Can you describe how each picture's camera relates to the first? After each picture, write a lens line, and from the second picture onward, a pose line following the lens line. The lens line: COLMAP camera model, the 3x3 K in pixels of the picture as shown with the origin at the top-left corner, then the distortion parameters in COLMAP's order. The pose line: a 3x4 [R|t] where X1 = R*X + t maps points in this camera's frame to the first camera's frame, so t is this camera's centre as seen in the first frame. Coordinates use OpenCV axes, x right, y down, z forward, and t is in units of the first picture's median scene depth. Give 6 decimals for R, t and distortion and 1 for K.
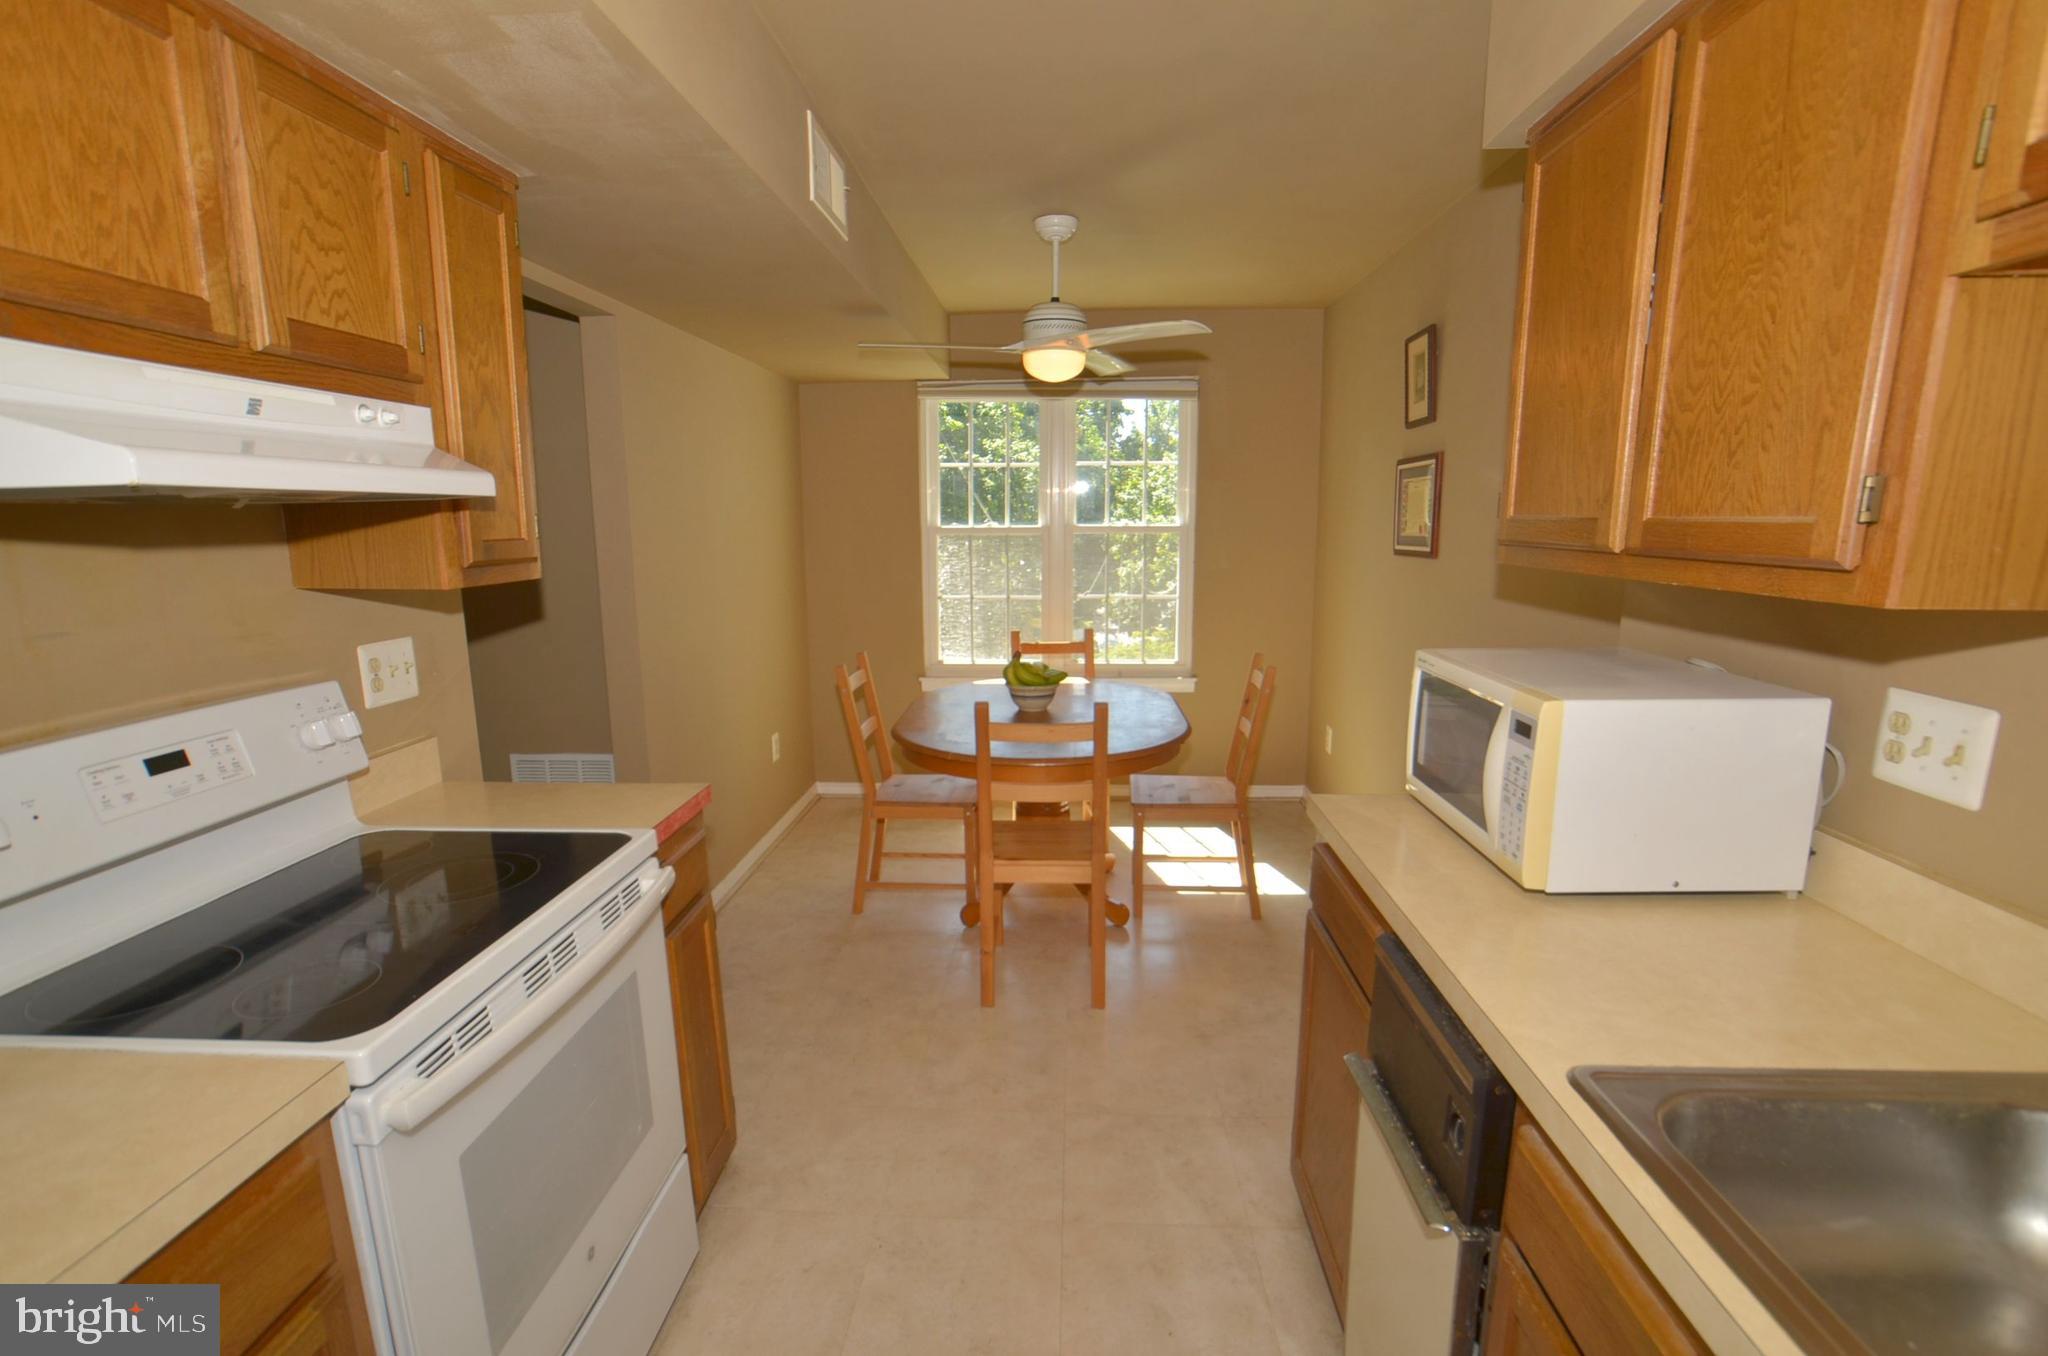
lens RADIAL K [[970.0, 0, 1027.9], [0, 970.0, 703.7], [0, 0, 1]] dist [-0.074142, 0.019795]
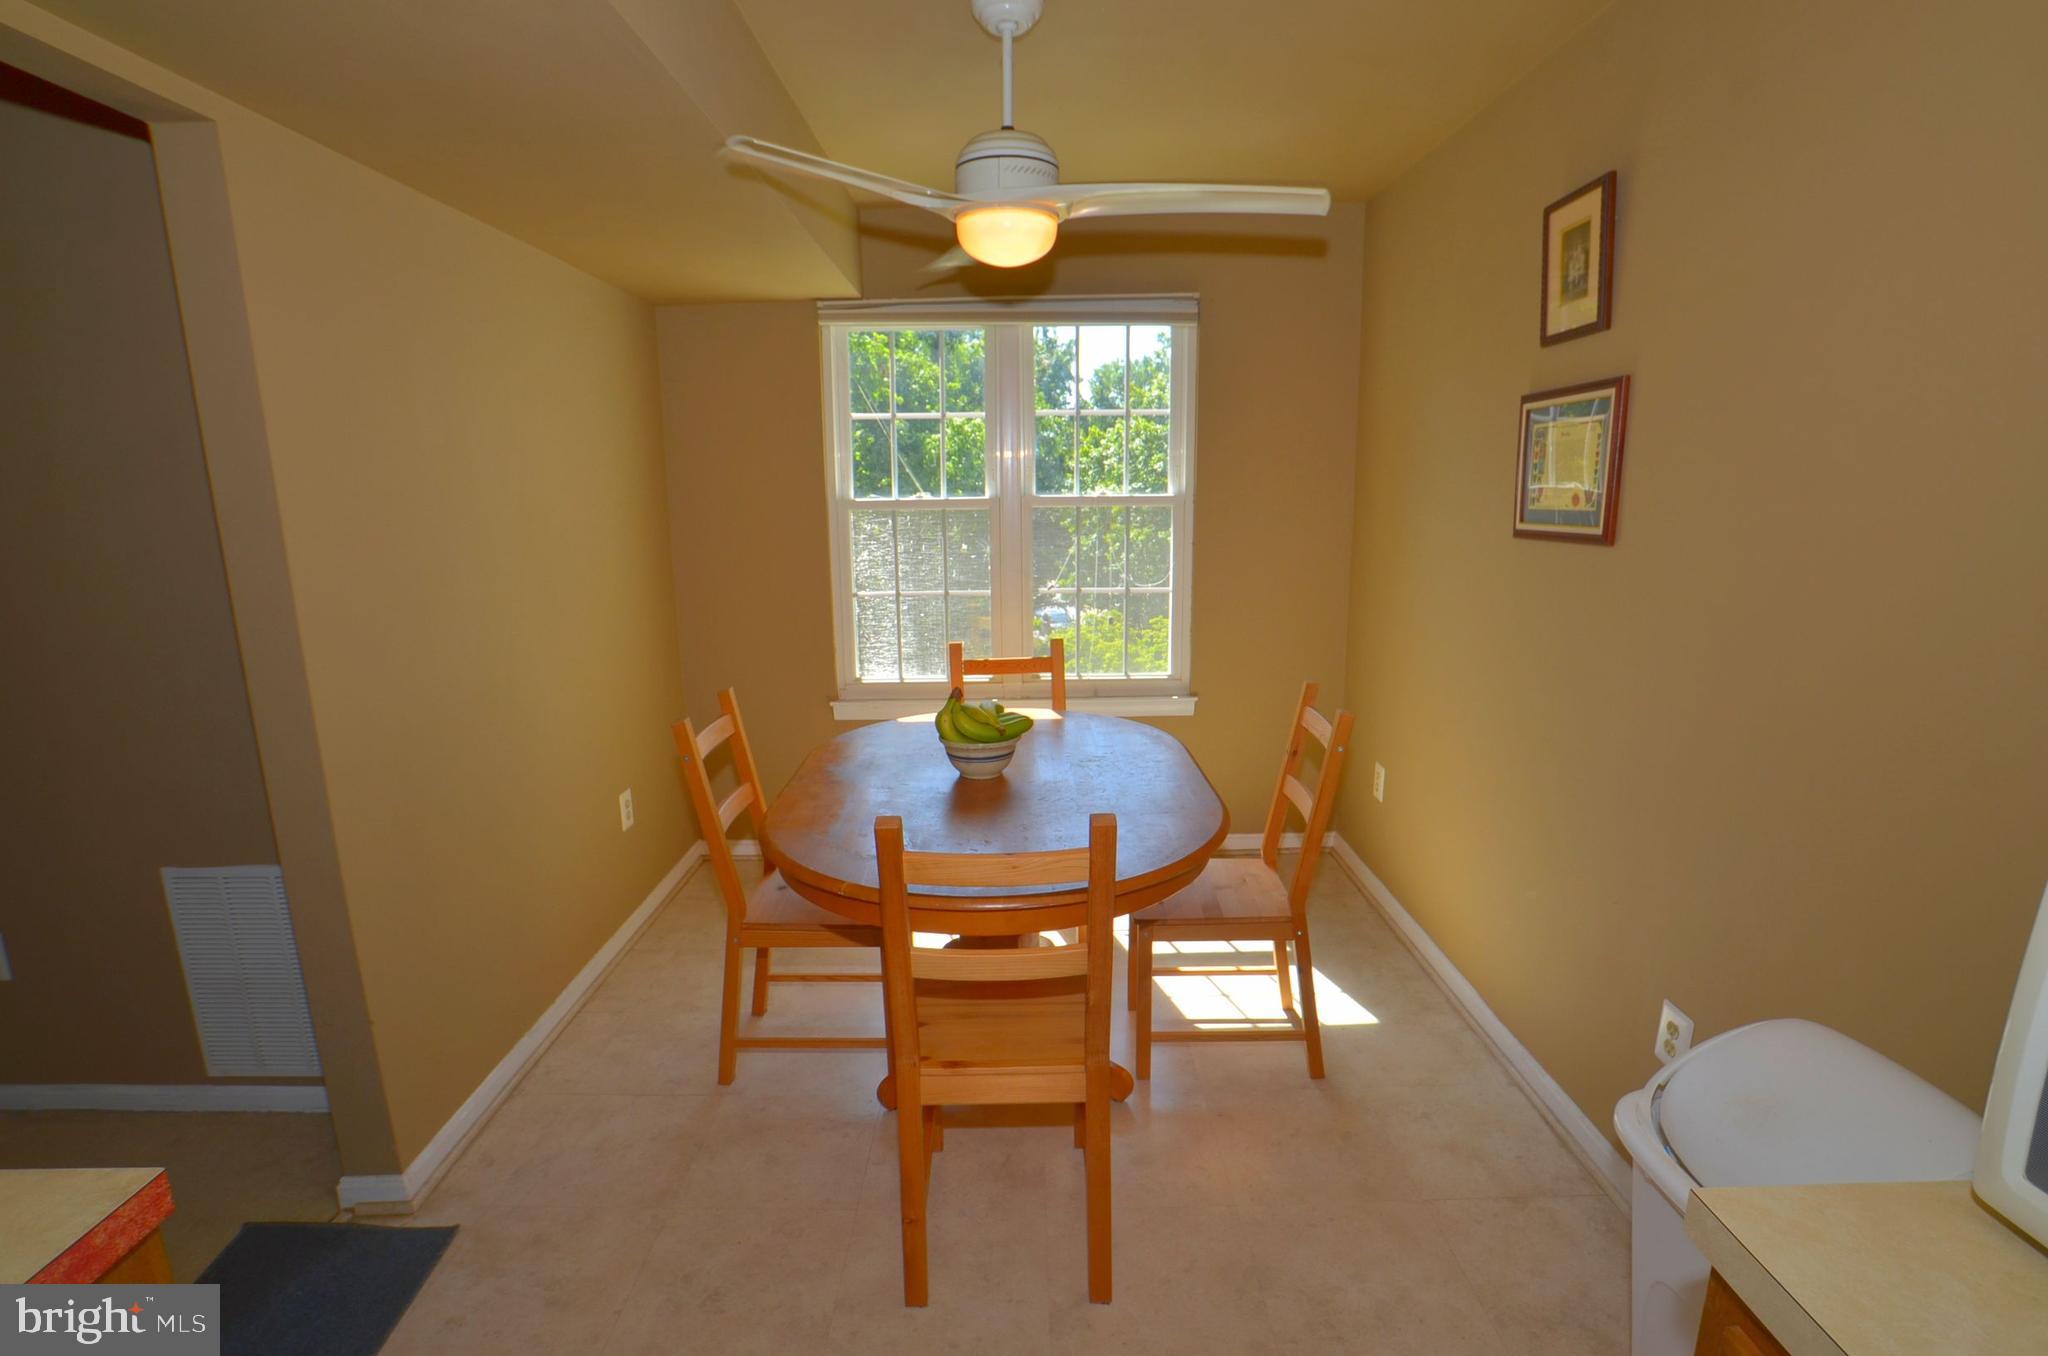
lens RADIAL K [[970.0, 0, 1027.9], [0, 970.0, 703.7], [0, 0, 1]] dist [-0.074142, 0.019795]
pose [[0.998503, -0.018065, 0.051624, 0.002515], [0.016584, 0.999442, 0.028980, -0.048644], [-0.052119, -0.028081, 0.998246, 0.265507]]
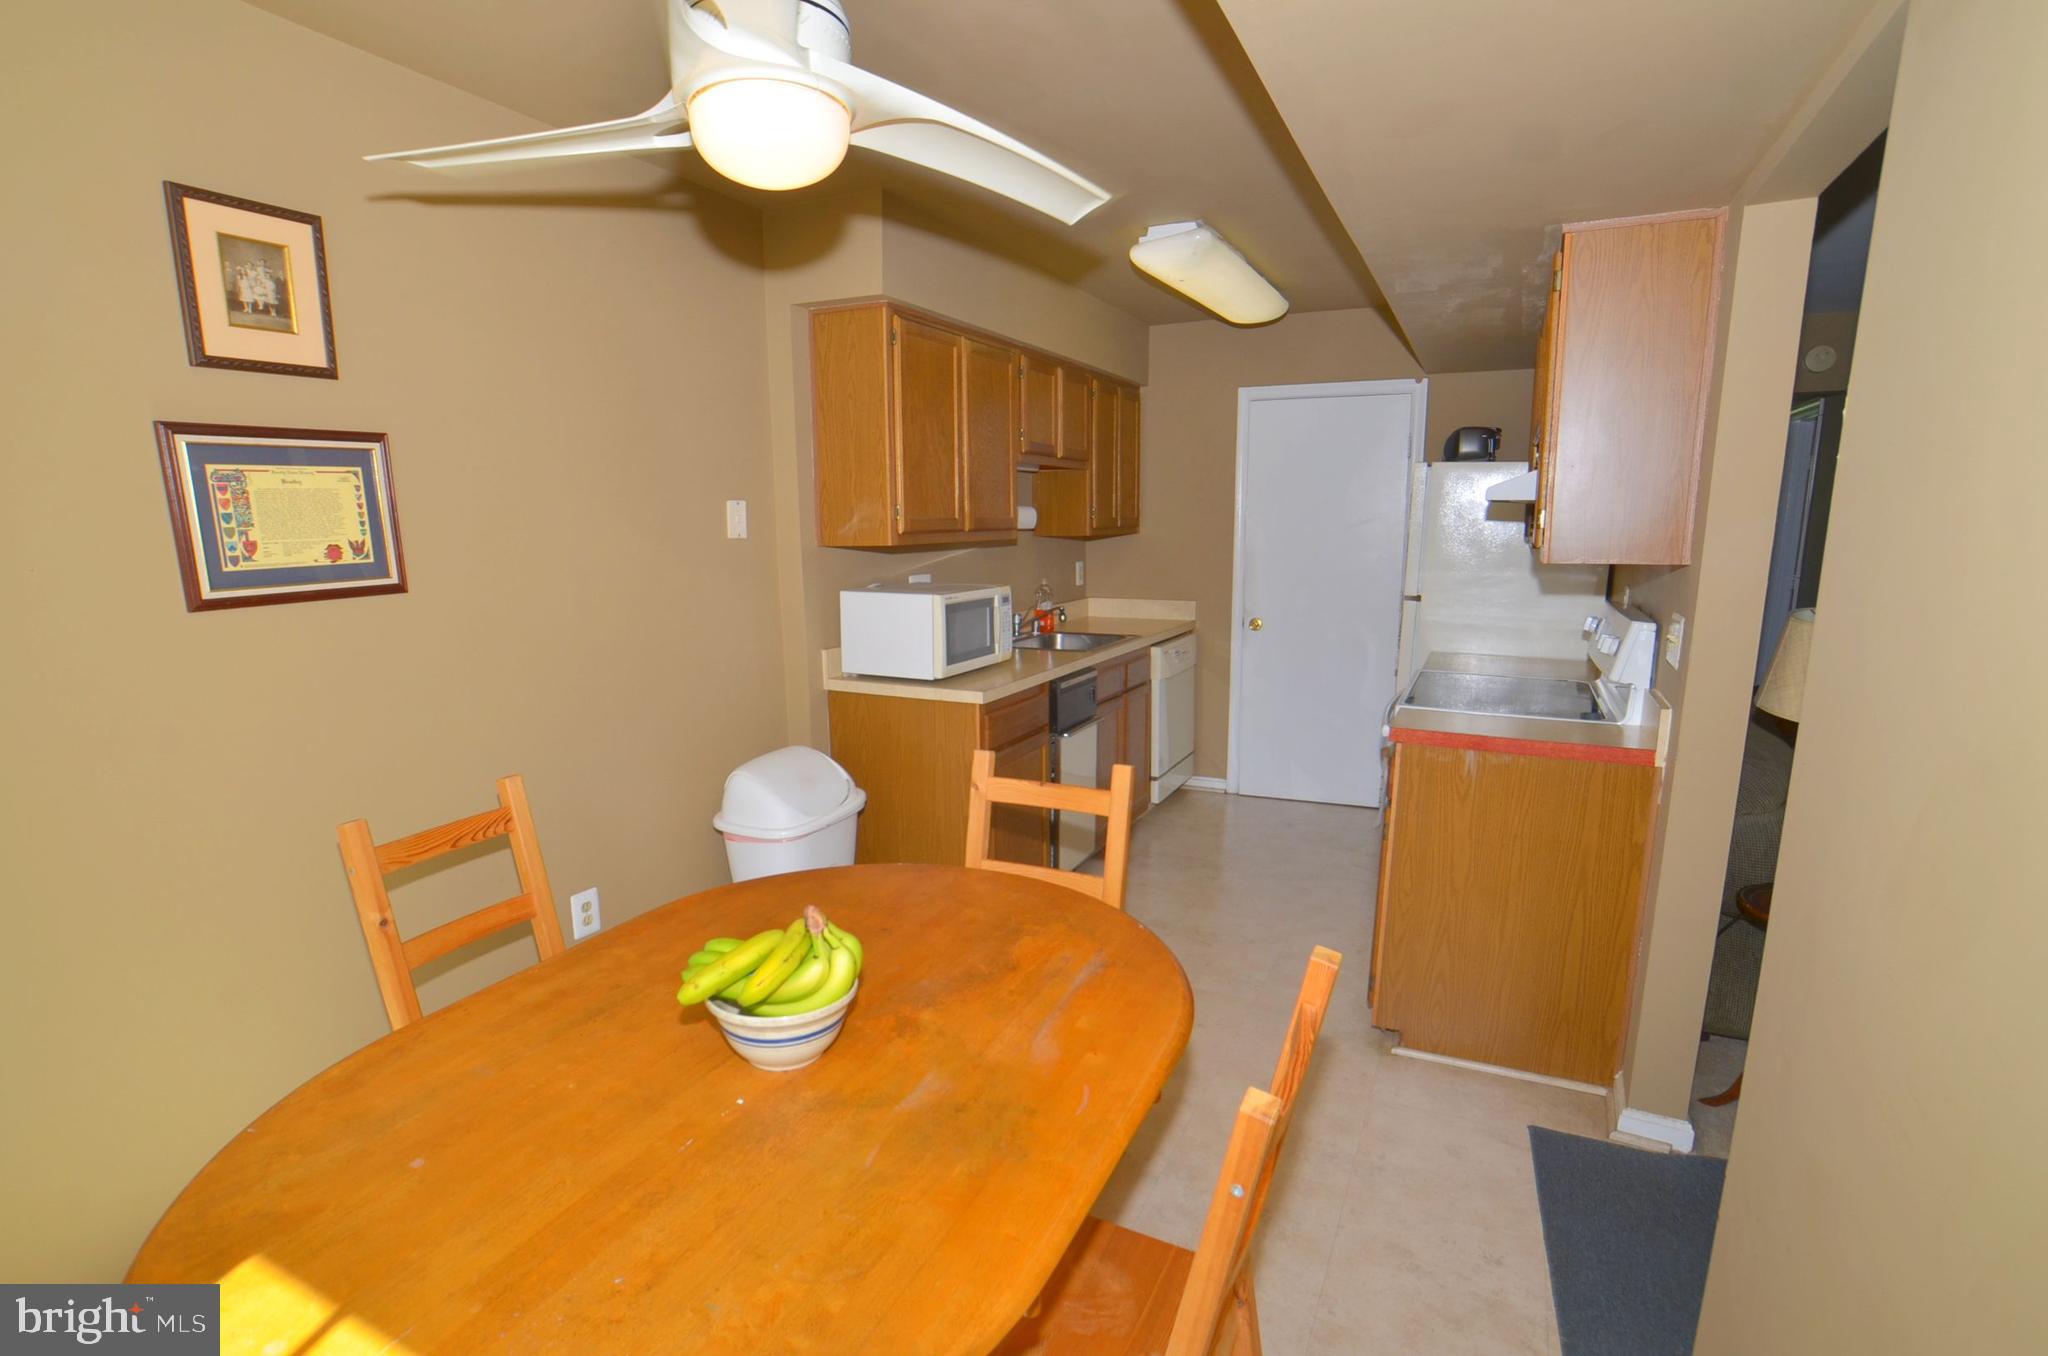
lens RADIAL K [[970.0, 0, 1027.9], [0, 970.0, 703.7], [0, 0, 1]] dist [-0.074142, 0.019795]
pose [[-0.916128, -0.072613, 0.394255, -0.166962], [0.079949, 0.930610, 0.357174, -0.192376], [-0.392833, 0.358737, -0.846753, 0.970913]]
